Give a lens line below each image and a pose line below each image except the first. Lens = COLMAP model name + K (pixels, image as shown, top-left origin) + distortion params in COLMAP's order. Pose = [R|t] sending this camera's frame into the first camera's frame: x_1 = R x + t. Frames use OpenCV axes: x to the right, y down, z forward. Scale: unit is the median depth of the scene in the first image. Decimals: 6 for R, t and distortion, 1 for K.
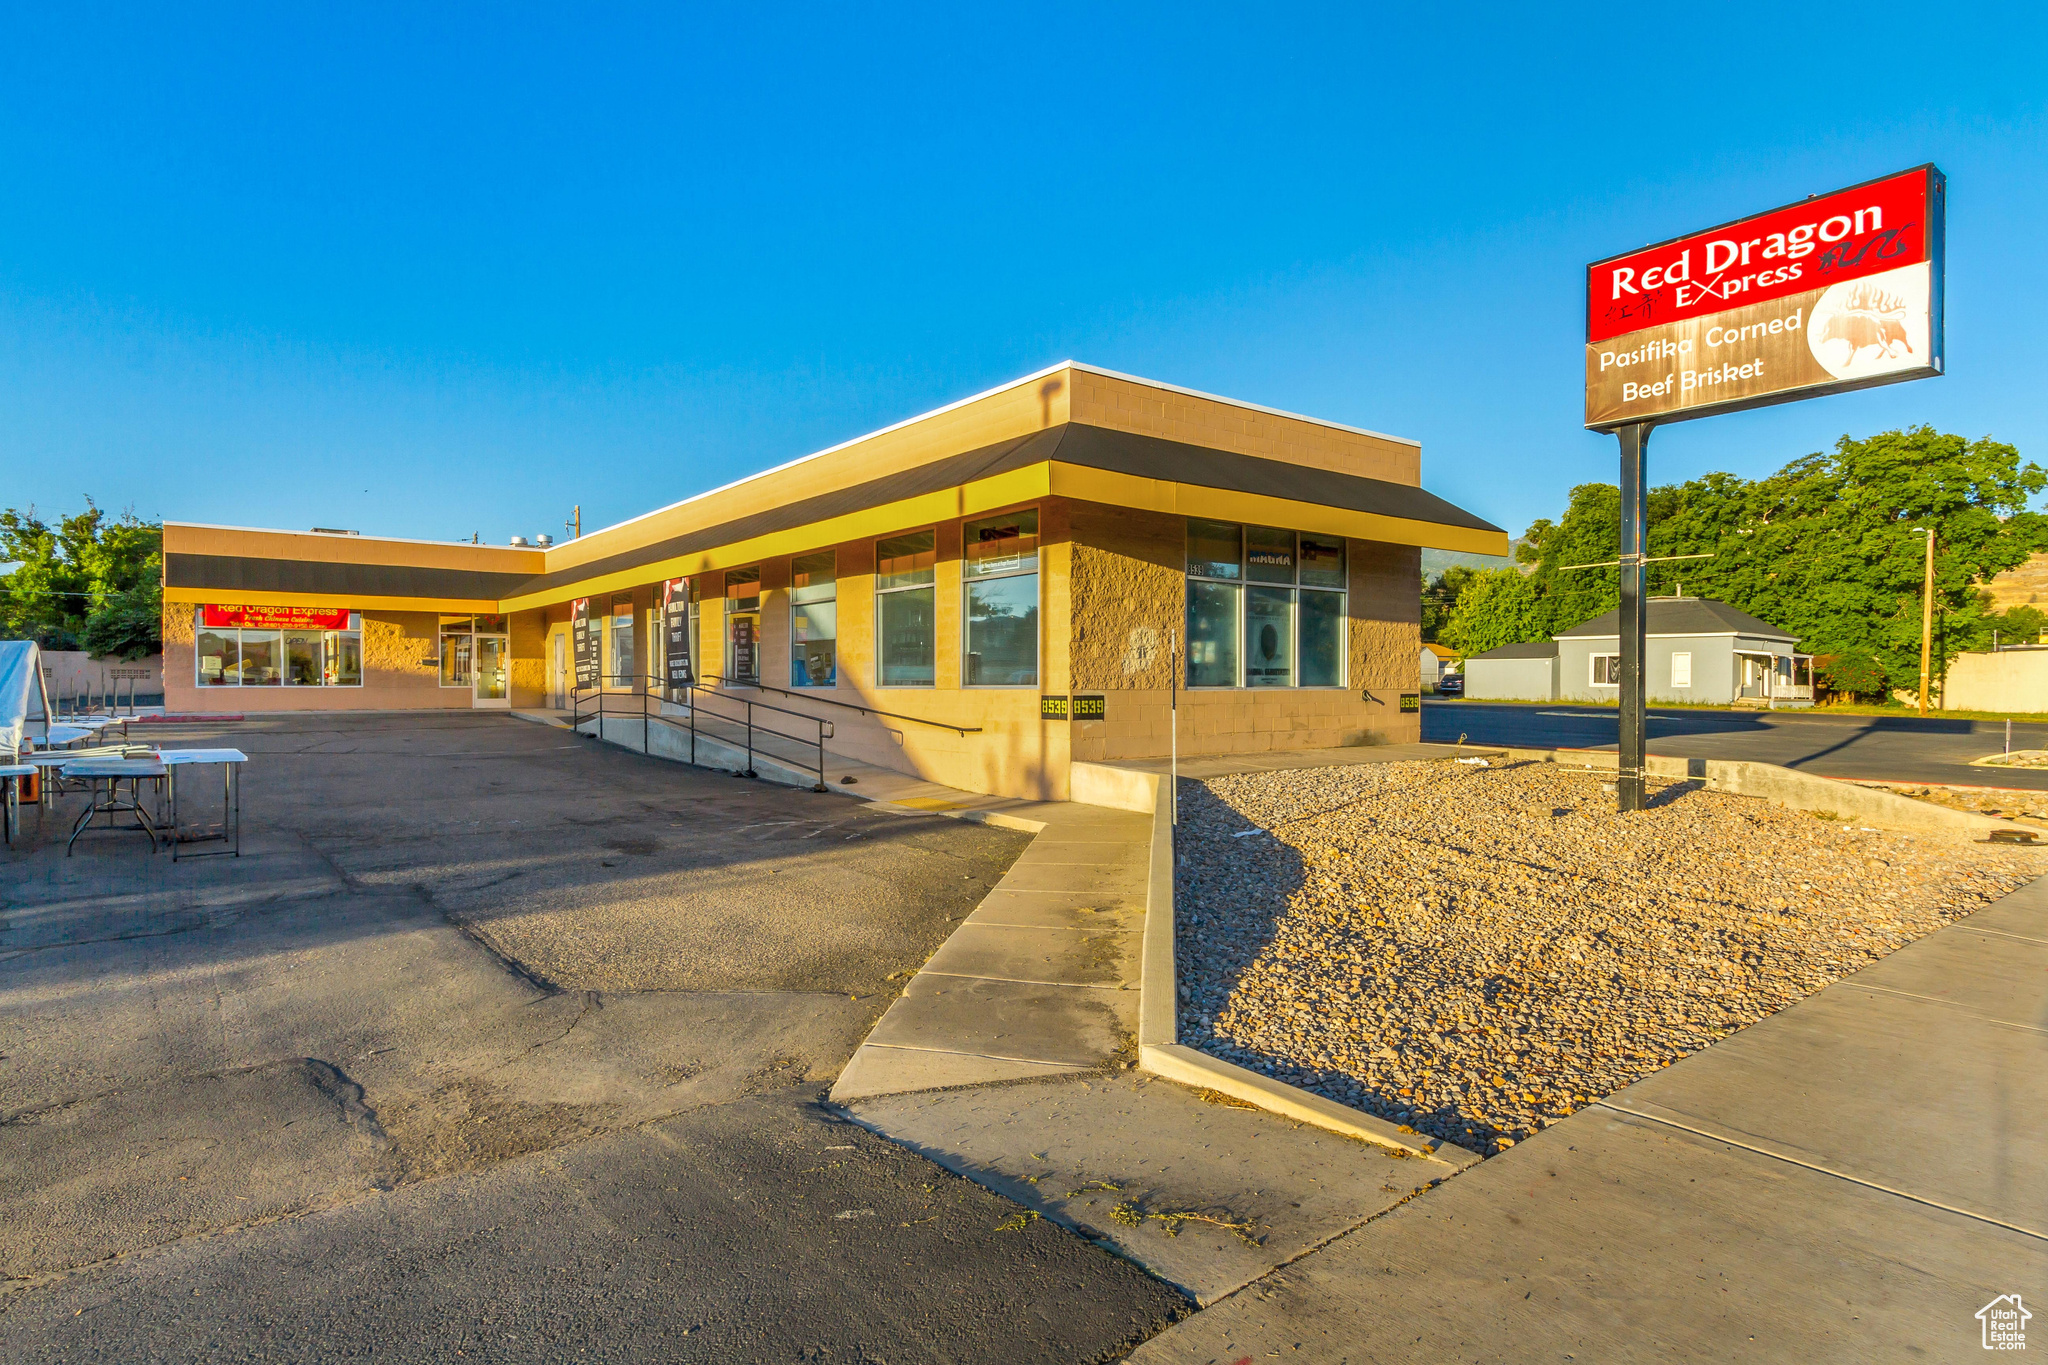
lens RADIAL K [[1168.0, 0, 1024.9], [0, 1168.0, 686.1], [0, 0, 1]] dist [0.000015, -0.000025]
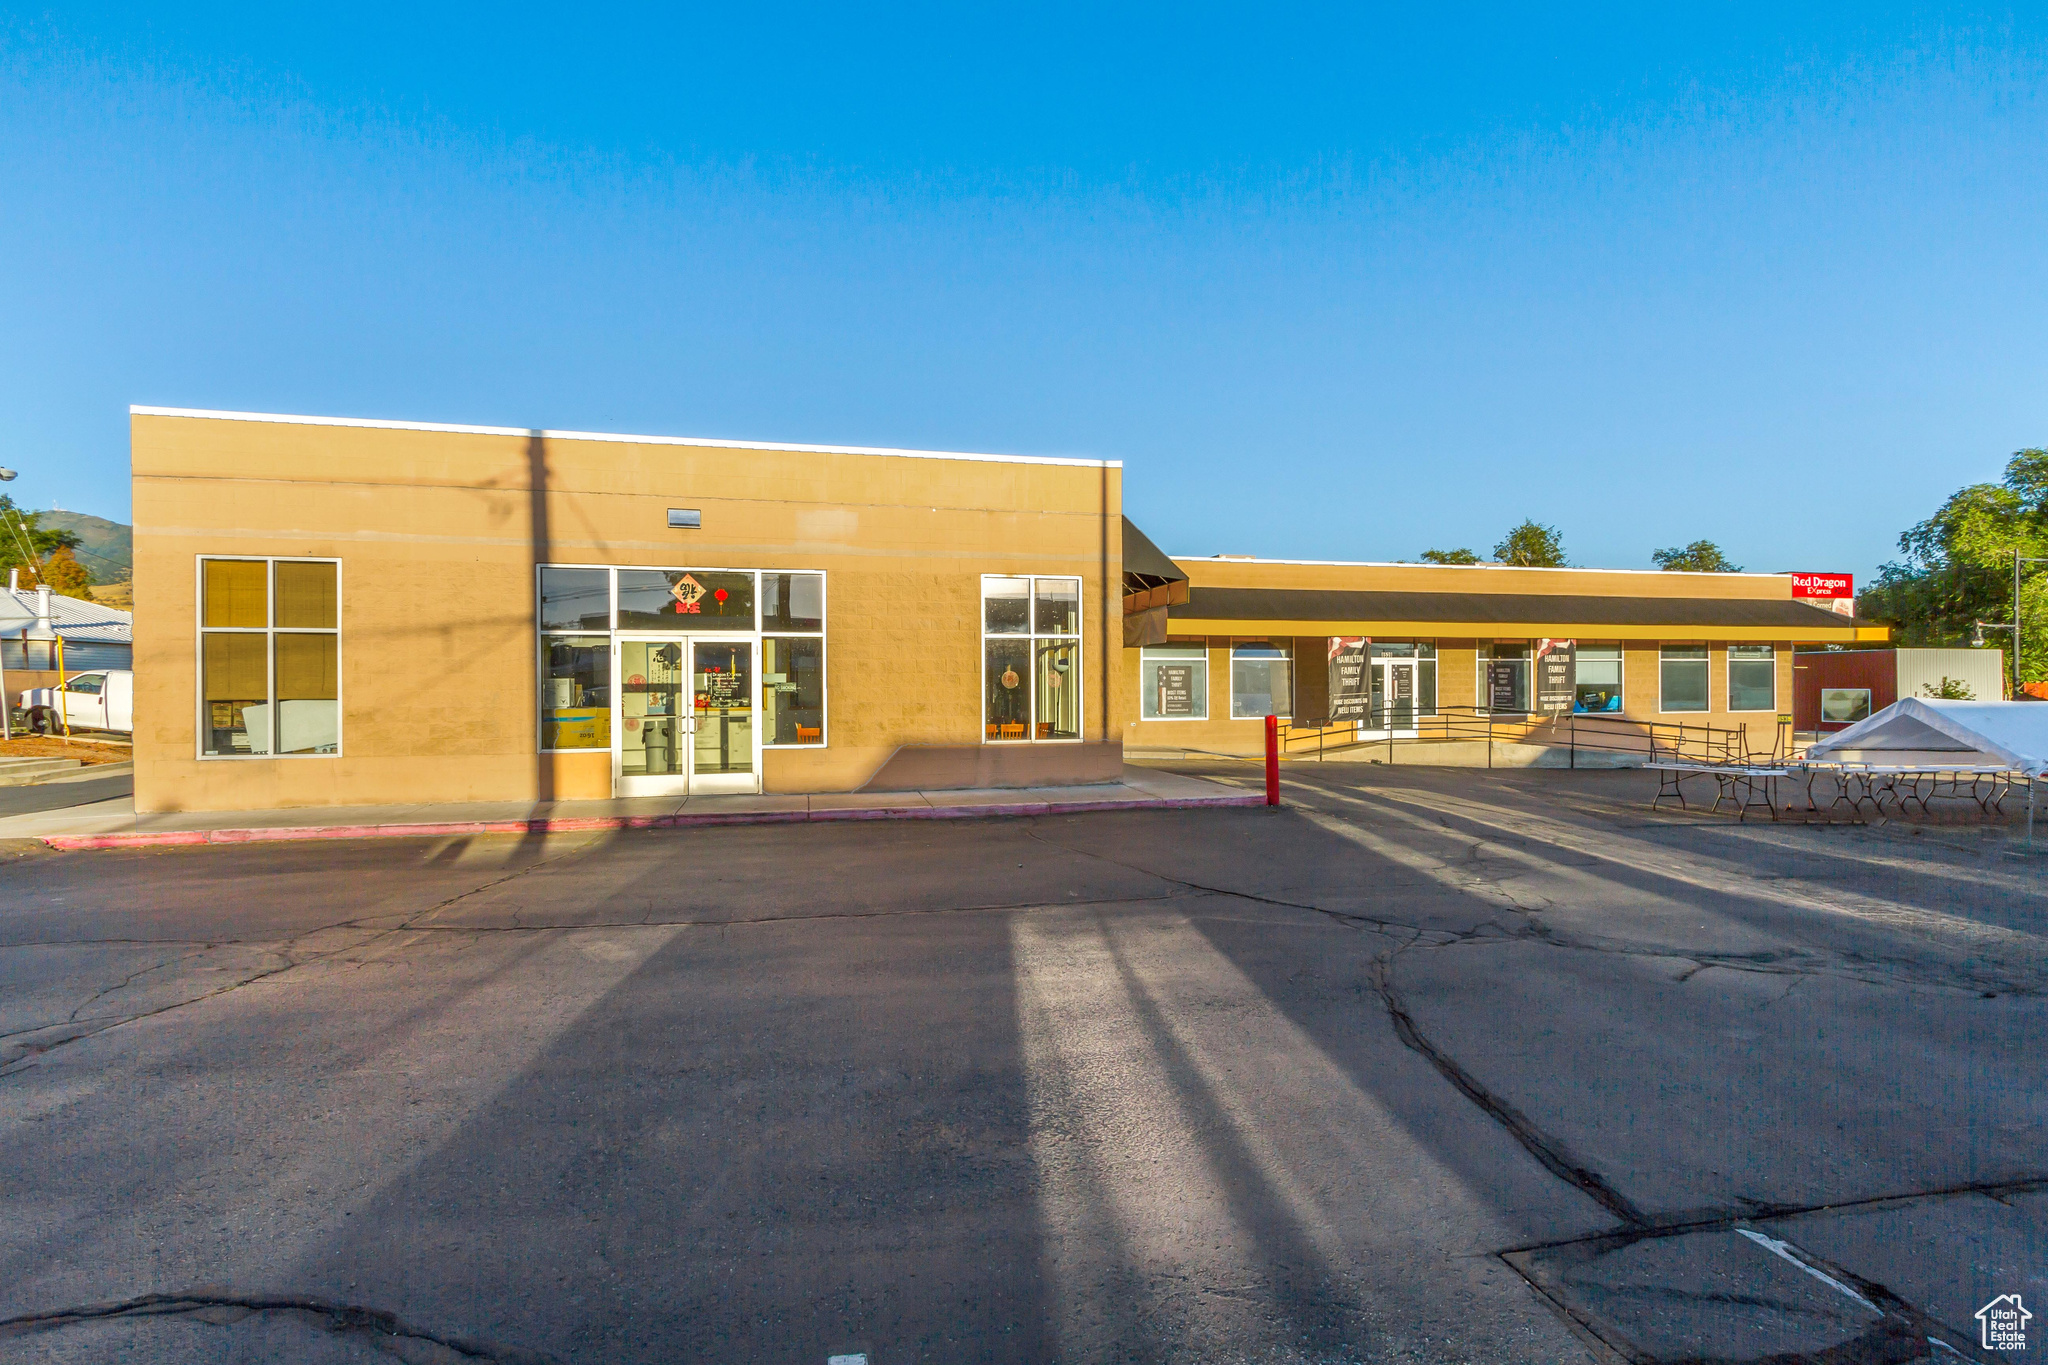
lens RADIAL K [[961.7, 0, 1020.0], [0, 961.7, 685.6], [0, 0, 1]] dist [-0.003402, -0.000220]
pose [[0.373698, -0.000263, 0.927551, -2.003616], [0.003849, 0.999992, -0.001267, -0.045096], [-0.927543, 0.004044, 0.373696, 1.457150]]
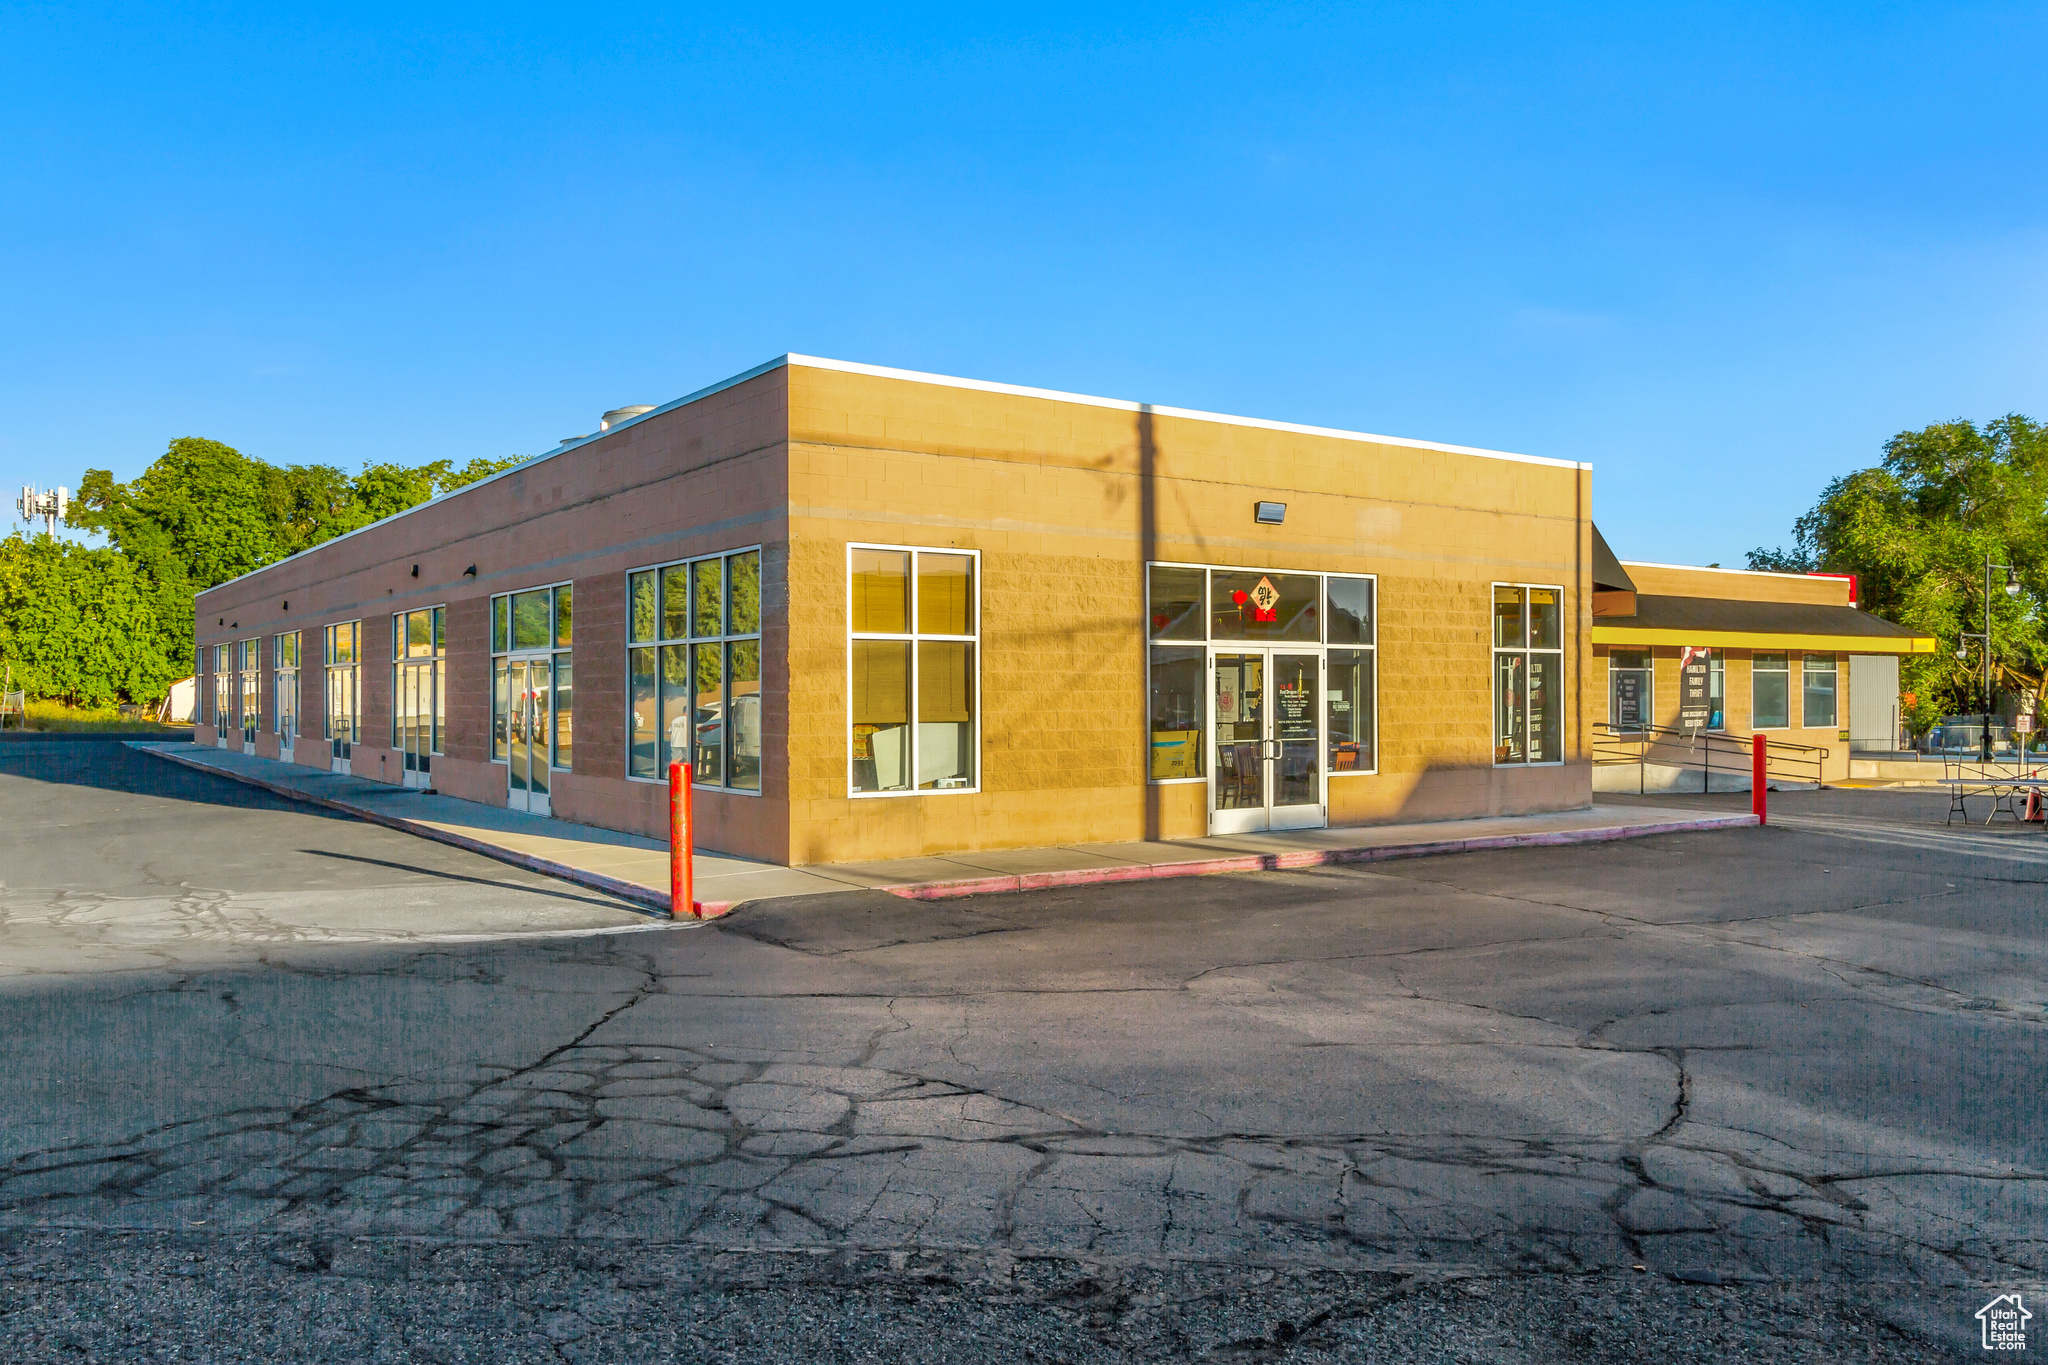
lens RADIAL K [[1566.4, 0, 1030.9], [0, 1566.4, 686.0], [0, 0, 1]] dist [0.010067, -0.021096]
pose [[0.005432, 0.001907, 0.999983, -2.462706], [-0.001189, 0.999997, -0.001900, -0.056978], [-0.999985, -0.001178, 0.005434, 2.122237]]
